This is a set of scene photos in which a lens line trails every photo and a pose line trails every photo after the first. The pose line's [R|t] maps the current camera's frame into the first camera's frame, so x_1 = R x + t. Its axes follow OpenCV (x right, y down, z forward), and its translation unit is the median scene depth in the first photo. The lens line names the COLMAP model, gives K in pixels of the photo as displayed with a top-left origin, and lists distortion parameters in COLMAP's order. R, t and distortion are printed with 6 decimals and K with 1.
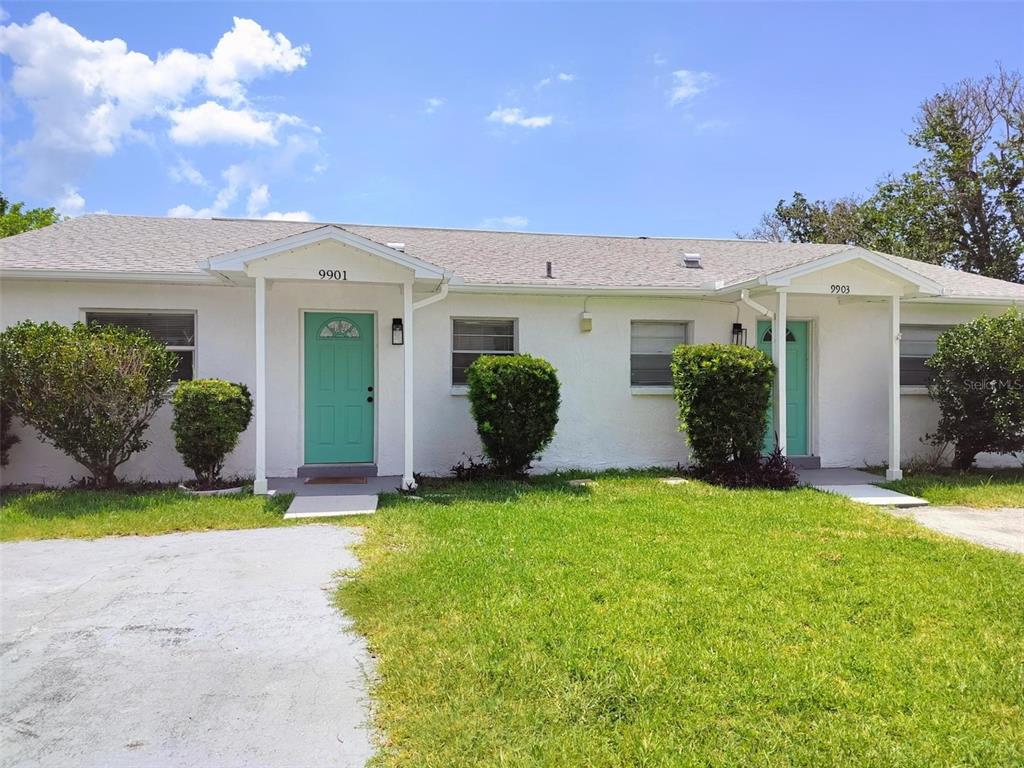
lens RADIAL K [[715.6, 0, 512.0], [0, 715.6, 384.0], [0, 0, 1]] dist [0.087998, -0.117639]
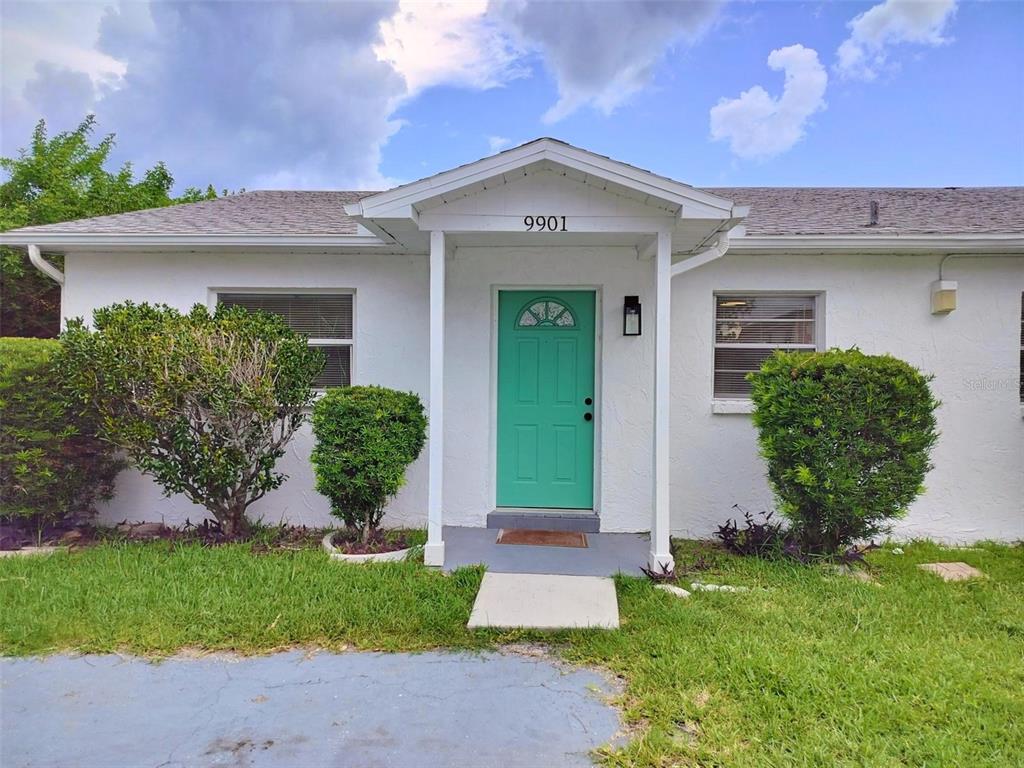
lens RADIAL K [[728.5, 0, 512.0], [0, 728.5, 384.0], [0, 0, 1]] dist [0.100236, -0.125016]
pose [[0.969446, 0.011754, -0.245022, -0.112341], [-0.011689, 0.999930, 0.001716, -0.011273], [0.245025, 0.001200, 0.969516, 0.353371]]
